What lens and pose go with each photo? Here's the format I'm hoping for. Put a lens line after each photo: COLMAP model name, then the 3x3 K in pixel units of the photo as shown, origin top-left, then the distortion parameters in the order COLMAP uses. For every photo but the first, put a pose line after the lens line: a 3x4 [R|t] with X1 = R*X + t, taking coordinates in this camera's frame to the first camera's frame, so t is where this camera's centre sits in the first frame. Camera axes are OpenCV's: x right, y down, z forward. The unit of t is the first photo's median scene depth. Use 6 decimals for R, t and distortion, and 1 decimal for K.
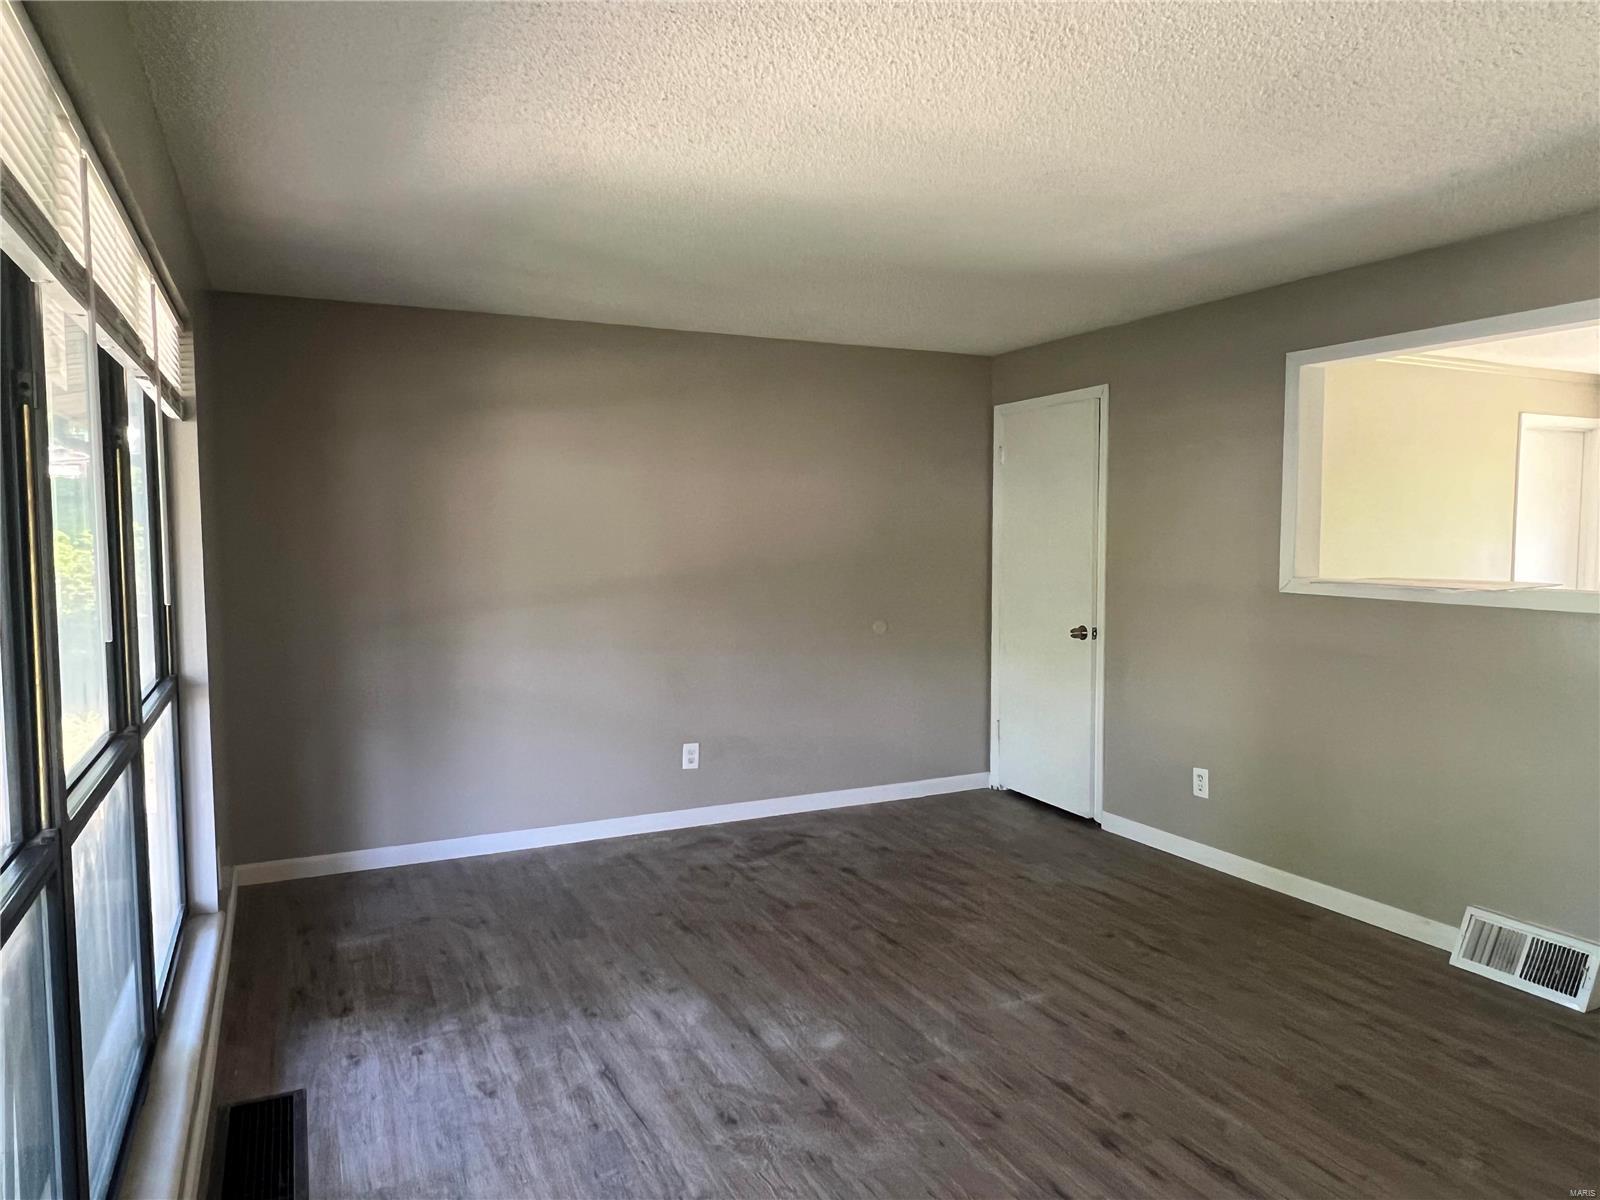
lens RADIAL K [[1058.8, 0, 800.4], [0, 1058.8, 600.8], [0, 0, 1]] dist [0.011294, -0.007522]
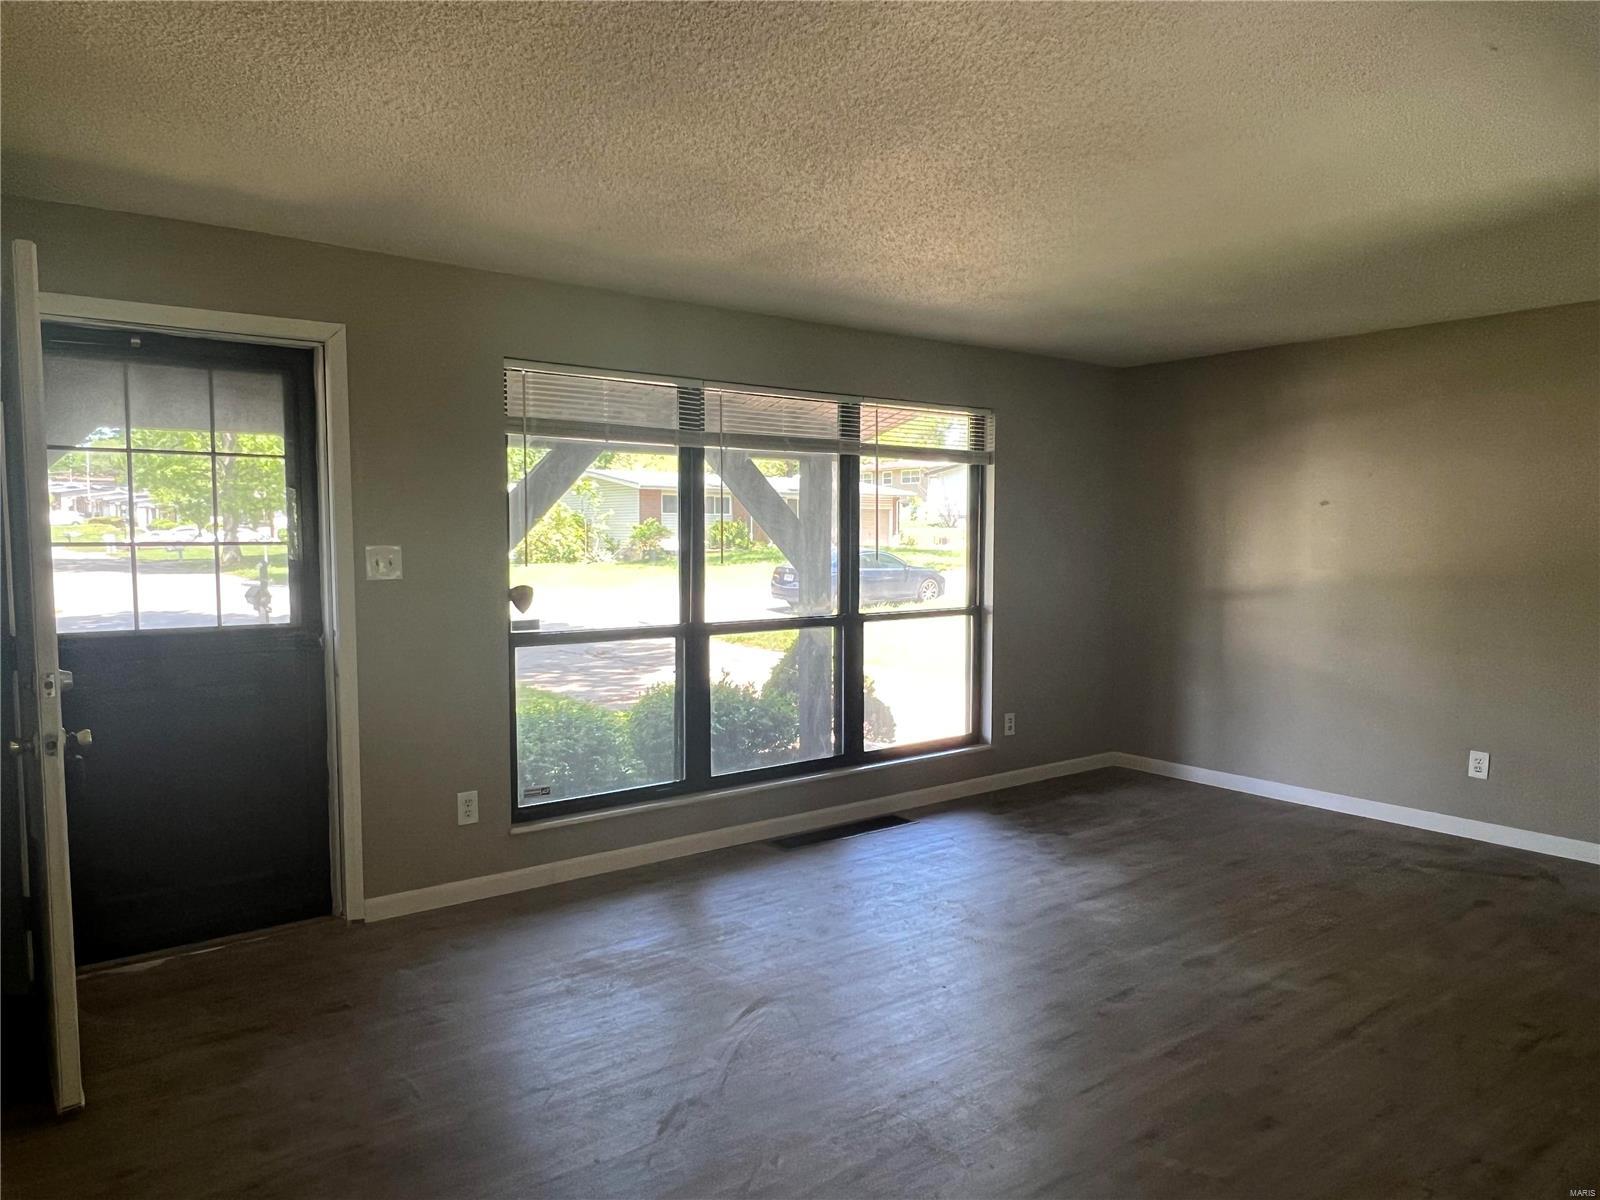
lens RADIAL K [[1058.8, 0, 800.4], [0, 1058.8, 602.8], [0, 0, 1]] dist [0.011294, -0.007522]
pose [[0.207147, 0.064872, -0.976157, 0.908872], [-0.068788, 0.996295, 0.051613, -0.006206], [0.975888, 0.056456, 0.210842, 0.266307]]
